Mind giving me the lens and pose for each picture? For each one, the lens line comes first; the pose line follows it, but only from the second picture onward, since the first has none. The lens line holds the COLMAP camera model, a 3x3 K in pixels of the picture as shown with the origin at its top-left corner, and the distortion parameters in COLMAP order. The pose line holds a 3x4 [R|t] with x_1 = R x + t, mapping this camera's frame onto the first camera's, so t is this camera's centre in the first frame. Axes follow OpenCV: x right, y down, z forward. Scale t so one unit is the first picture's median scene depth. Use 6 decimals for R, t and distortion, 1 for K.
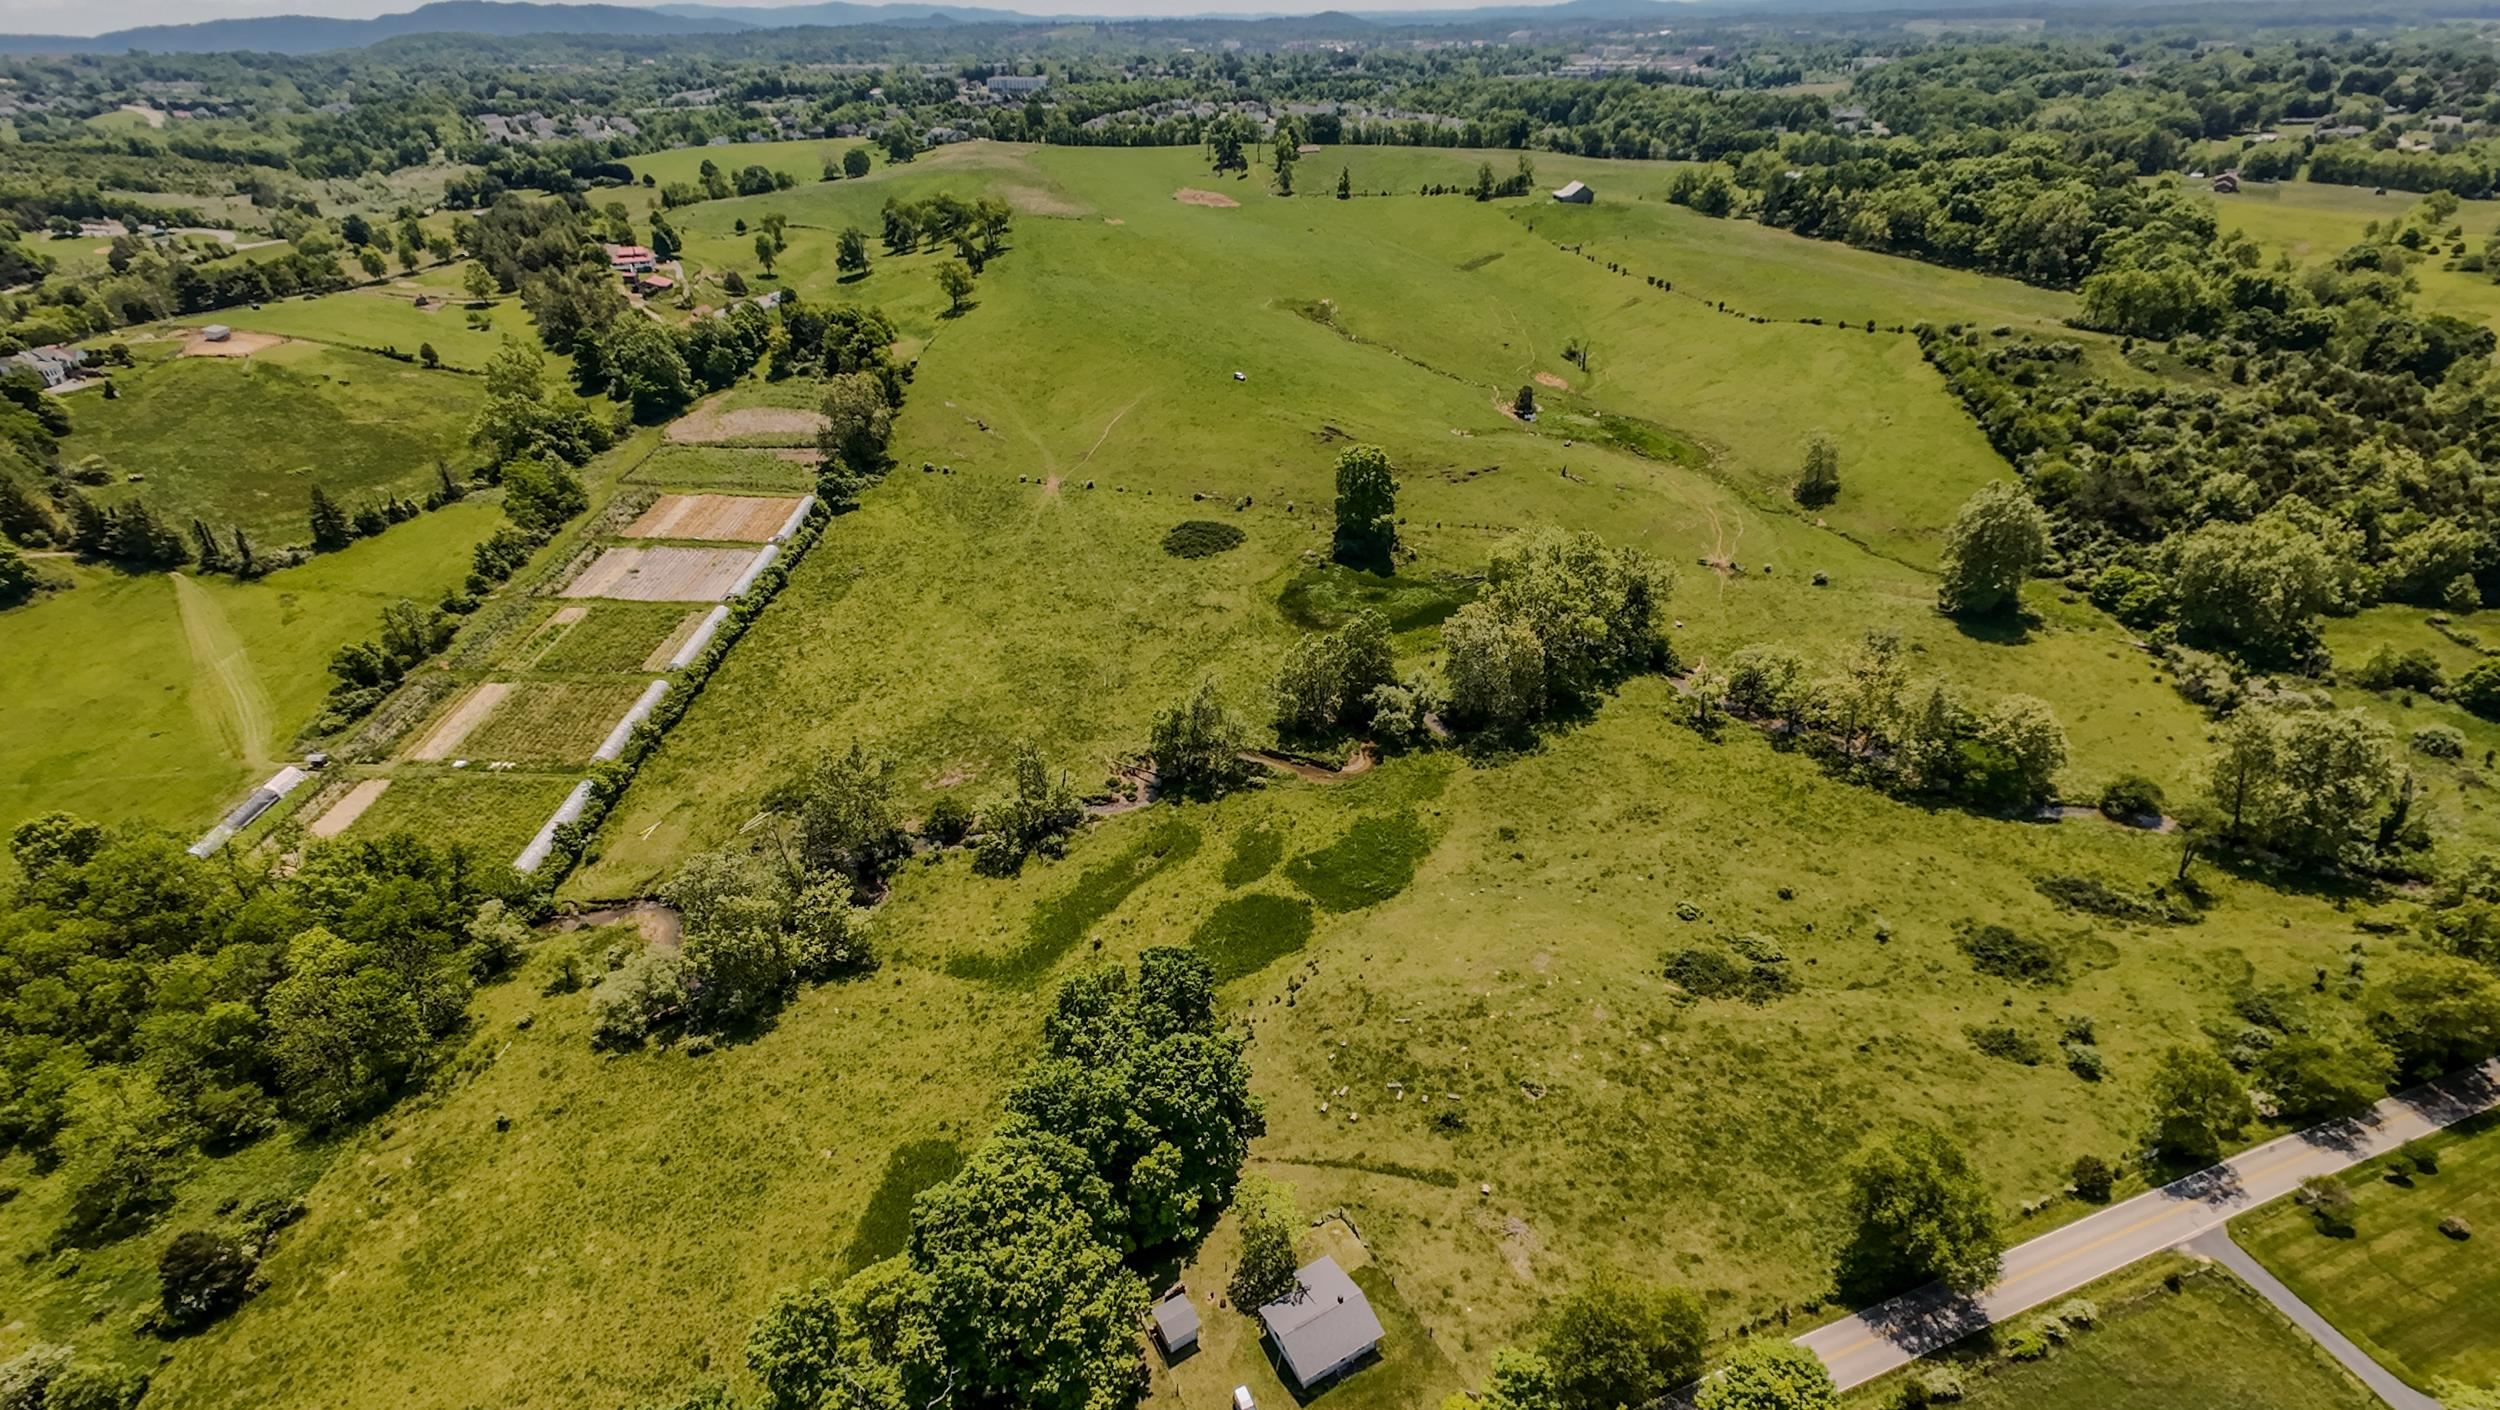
lens RADIAL K [[1161.3, 0, 1260.8], [0, 1161.3, 705.9], [0, 0, 1]] dist [0.005676, 0.000222]
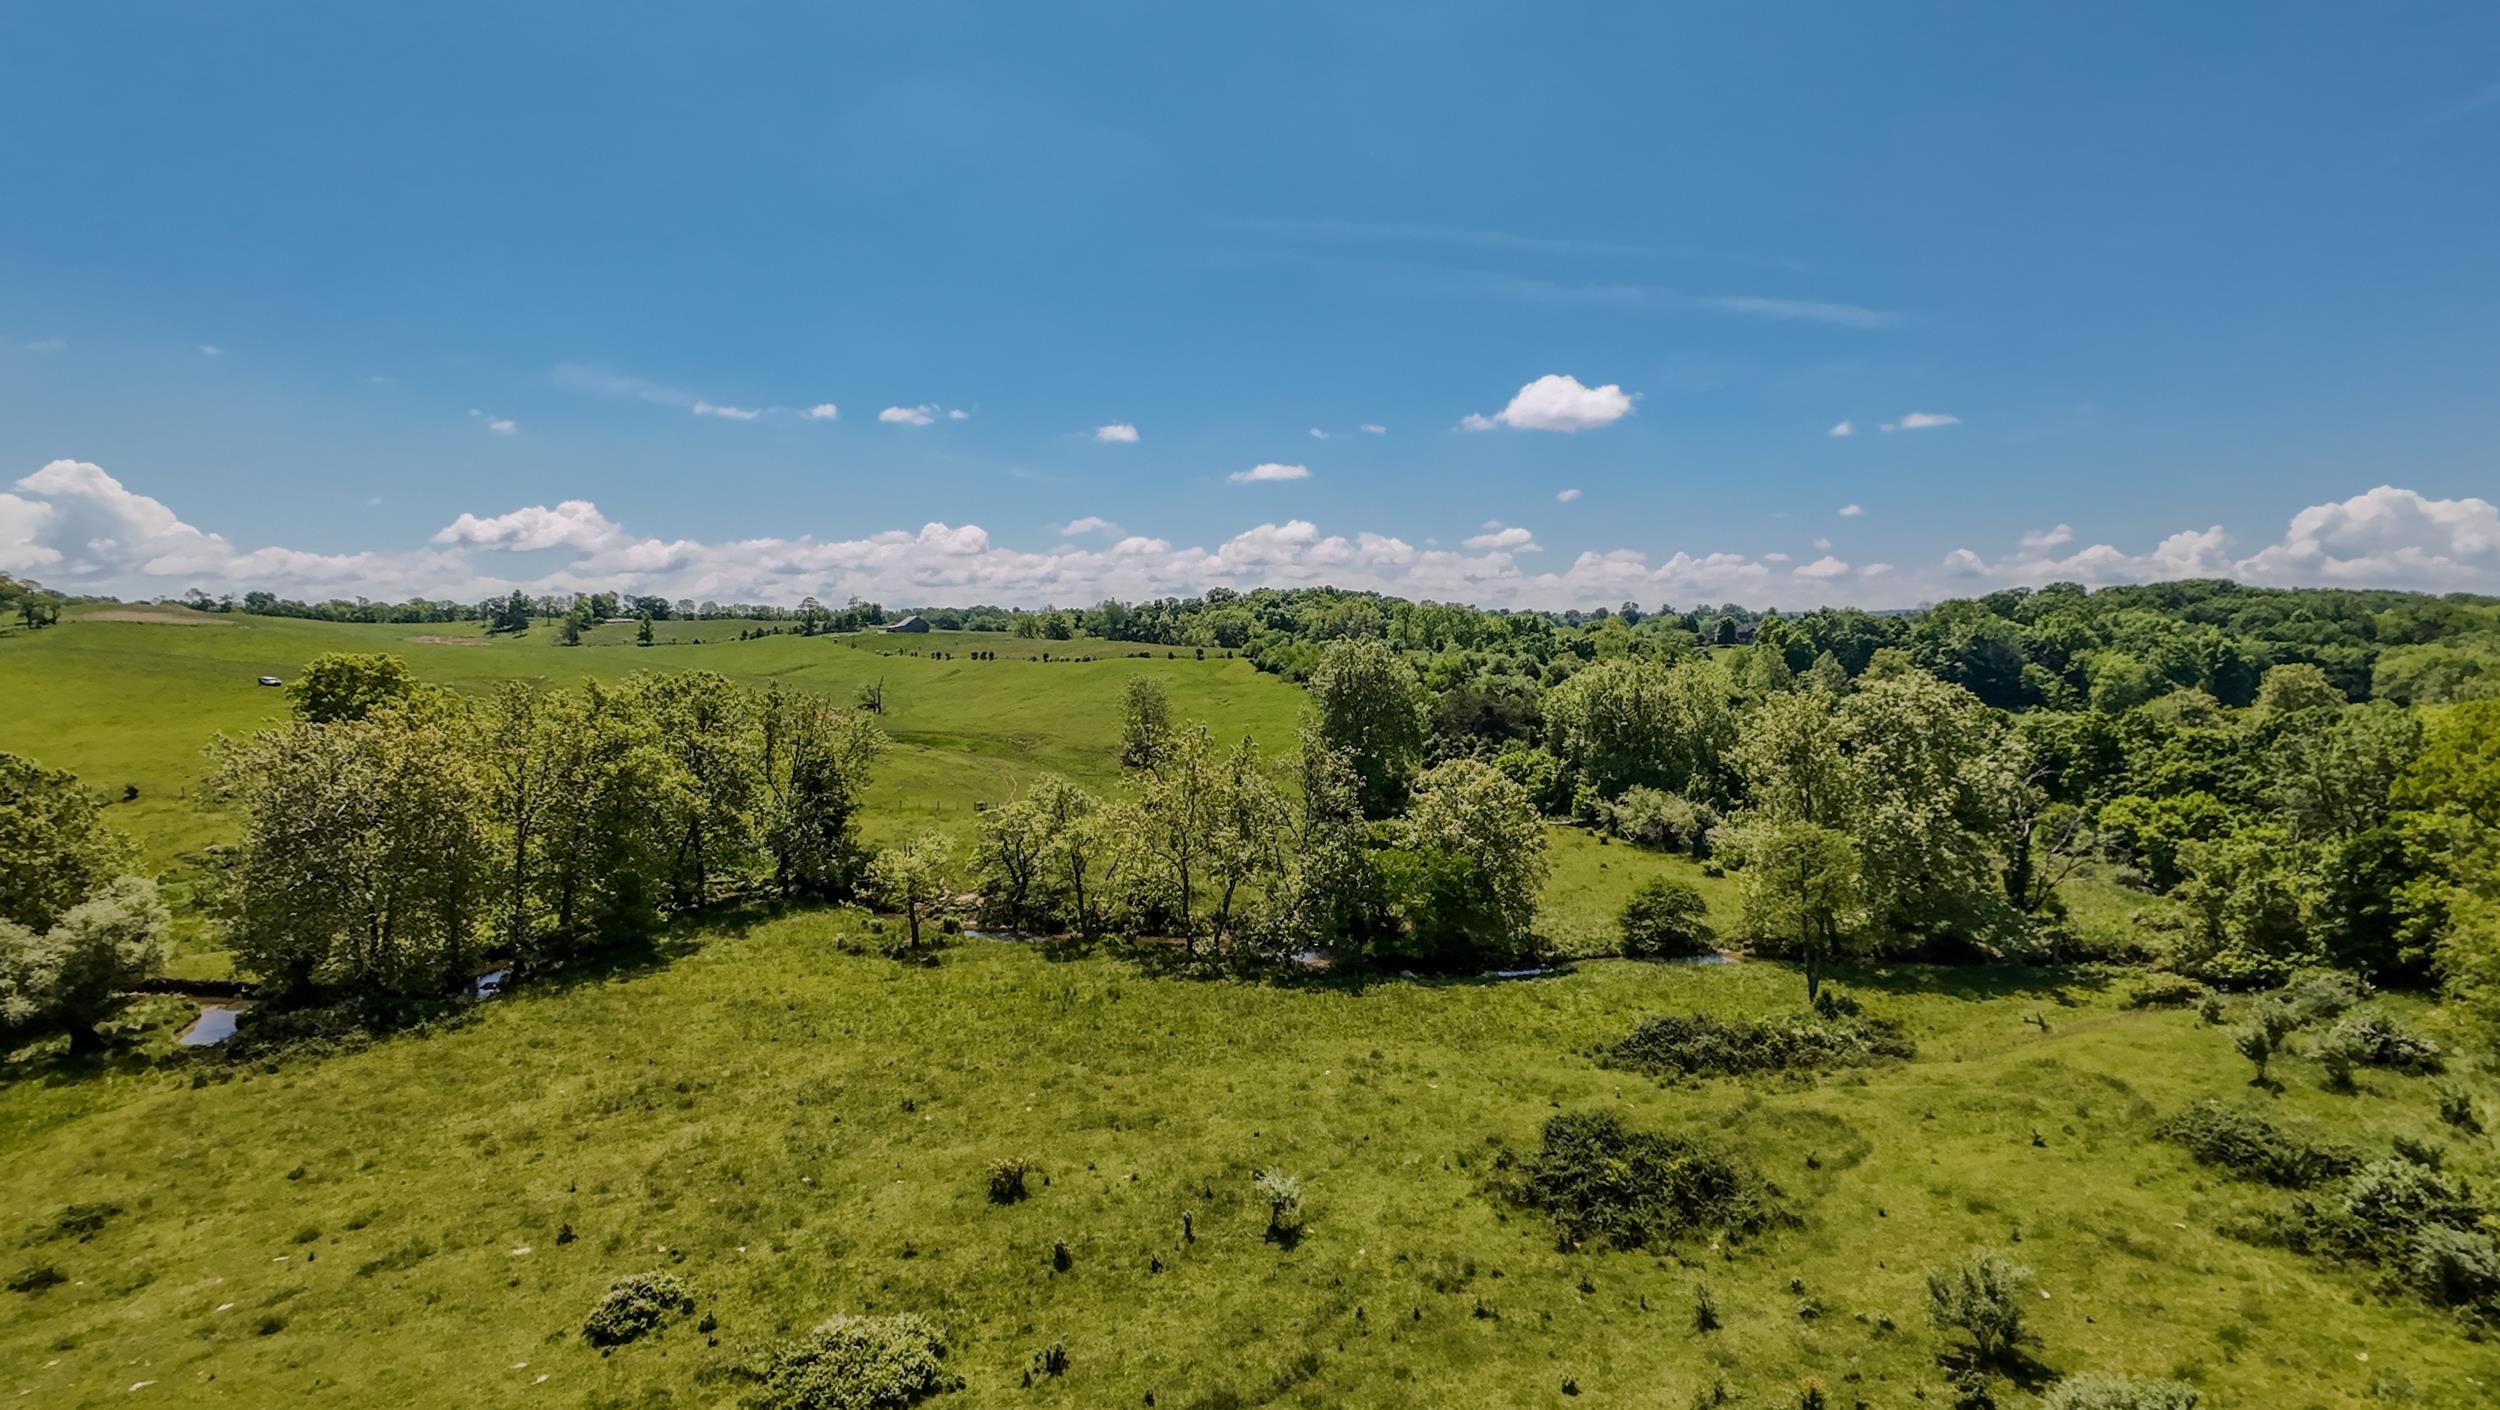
lens RADIAL K [[1161.3, 0, 1260.8], [0, 1161.3, 705.9], [0, 0, 1]] dist [0.005676, 0.000222]
pose [[0.892757, 0.000231, 0.450538, 0.233650], [0.206562, 0.888495, -0.409767, 0.119171], [-0.400395, 0.458886, 0.793163, 0.416860]]
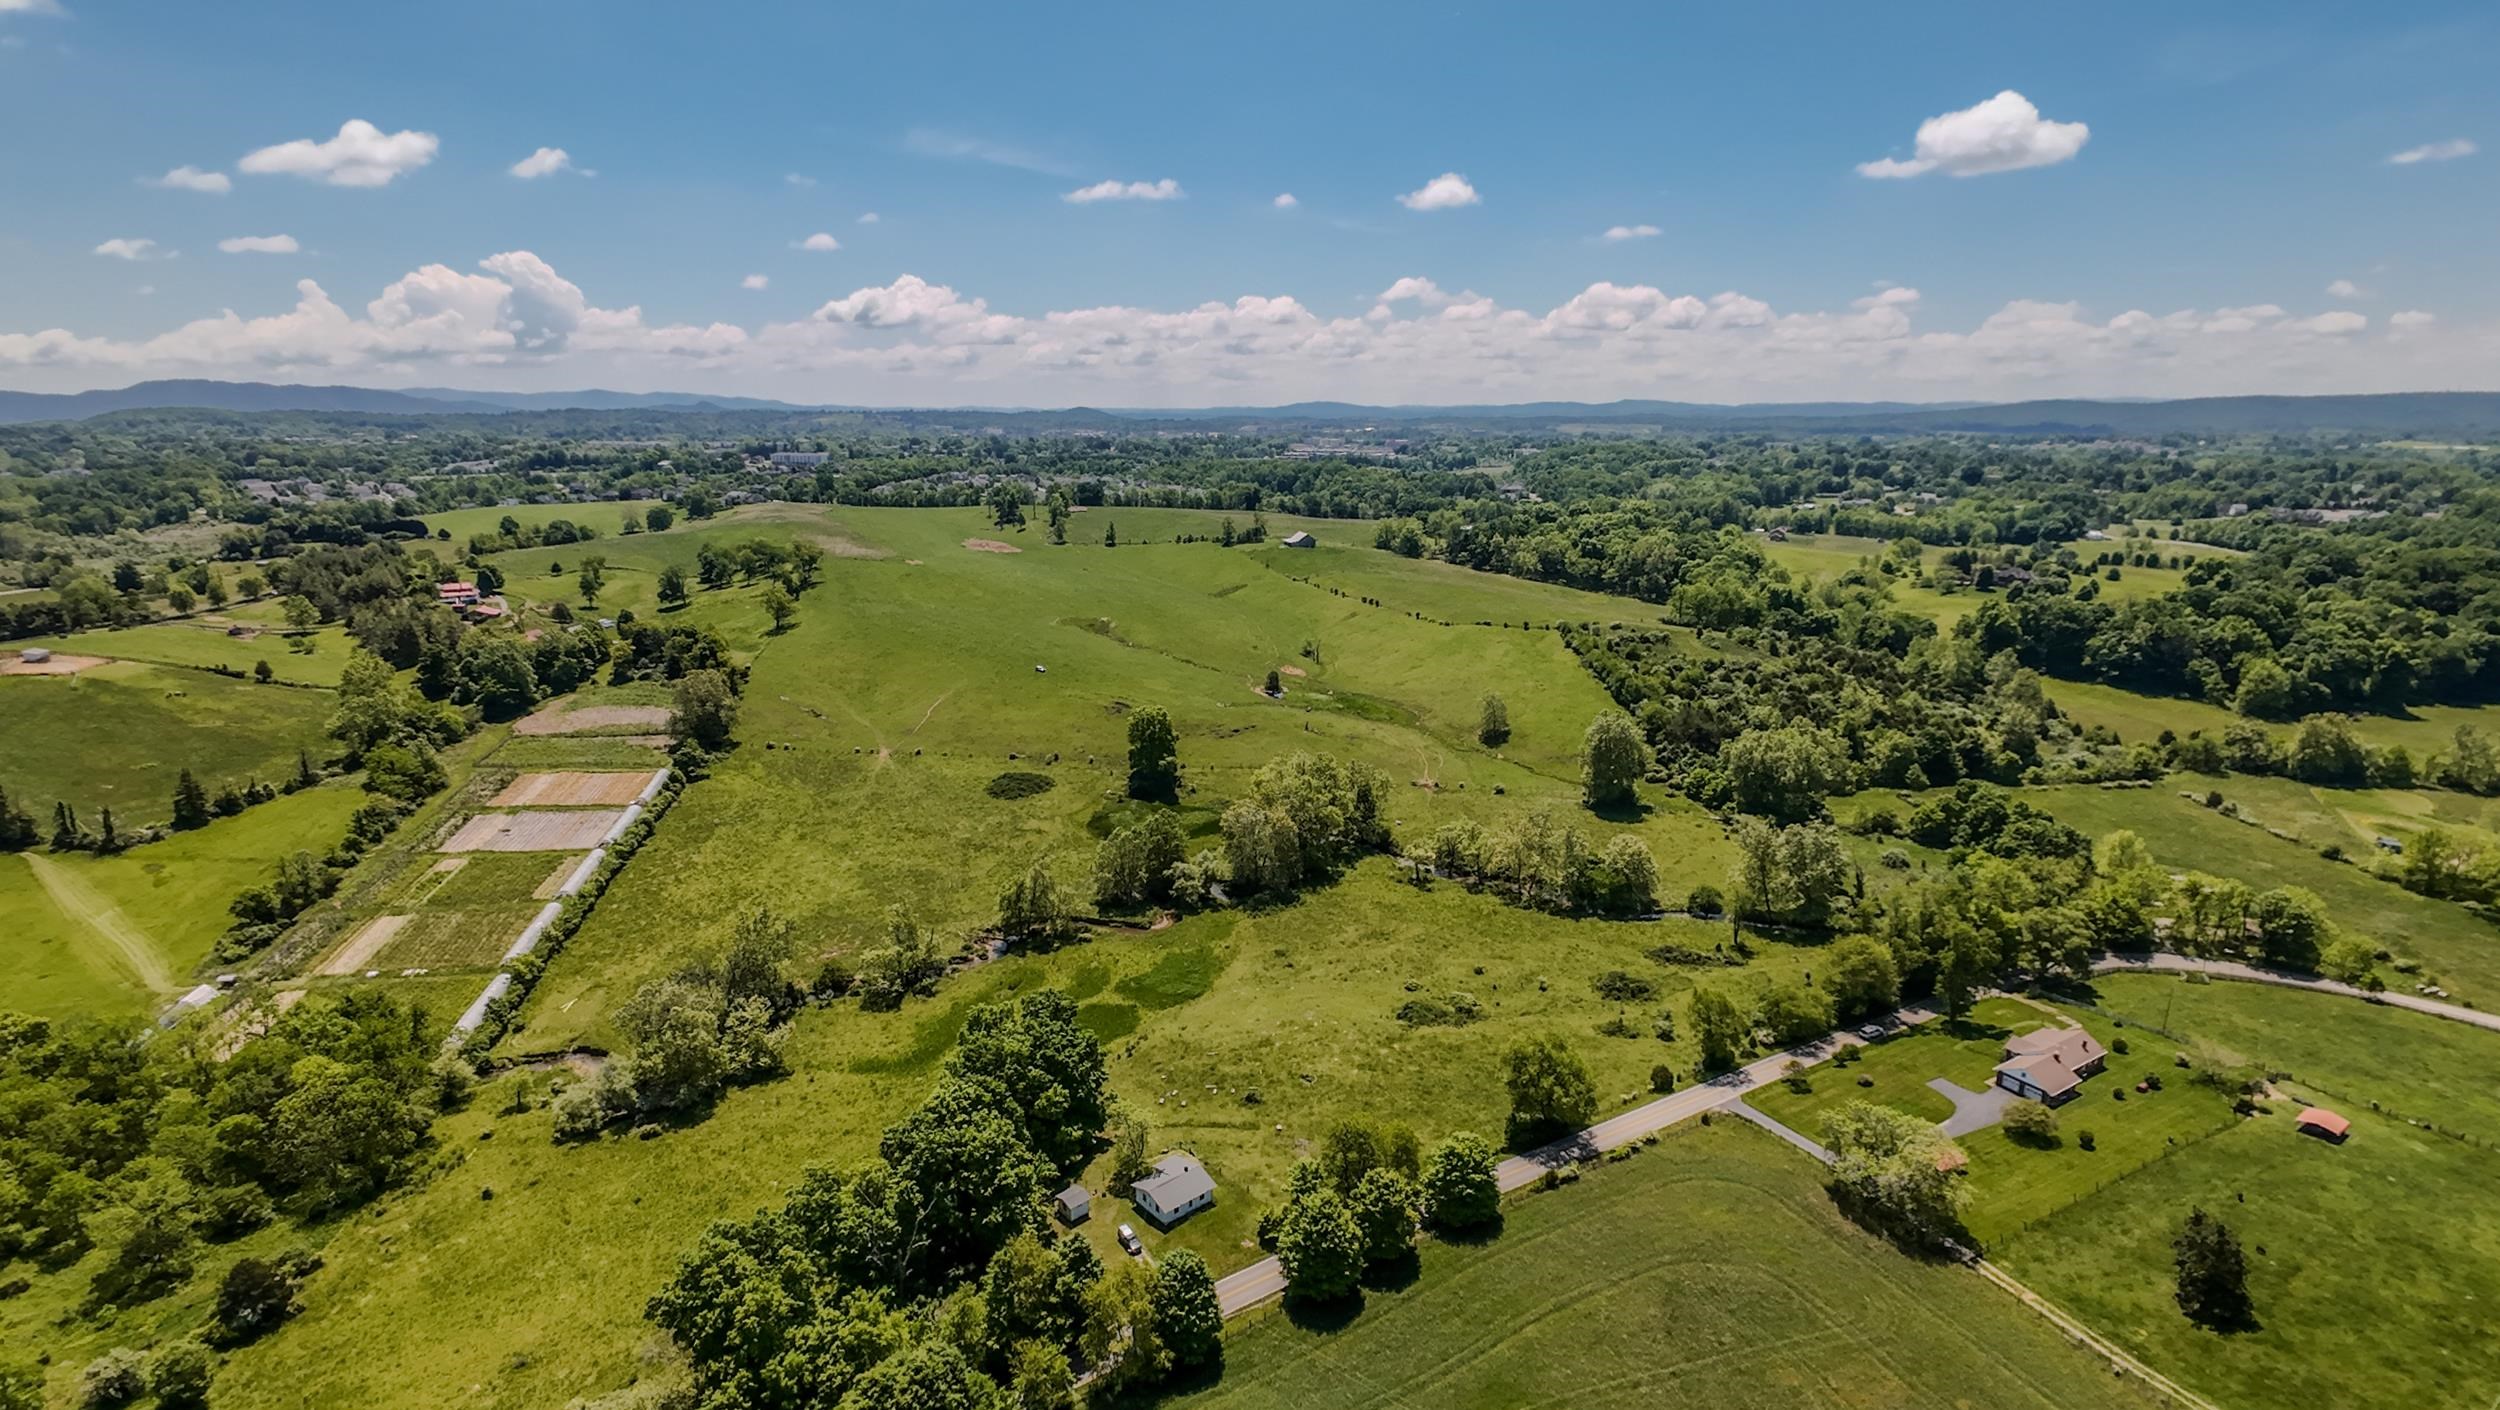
lens RADIAL K [[1165.7, 0, 1242.3], [0, 1165.7, 702.7], [0, 0, 1]] dist [0.006981, 0.000292]
pose [[0.982782, -0.026204, 0.182900, -0.044854], [0.077538, 0.957003, -0.279524, 0.140013], [-0.167711, 0.288893, 0.942557, -0.223295]]
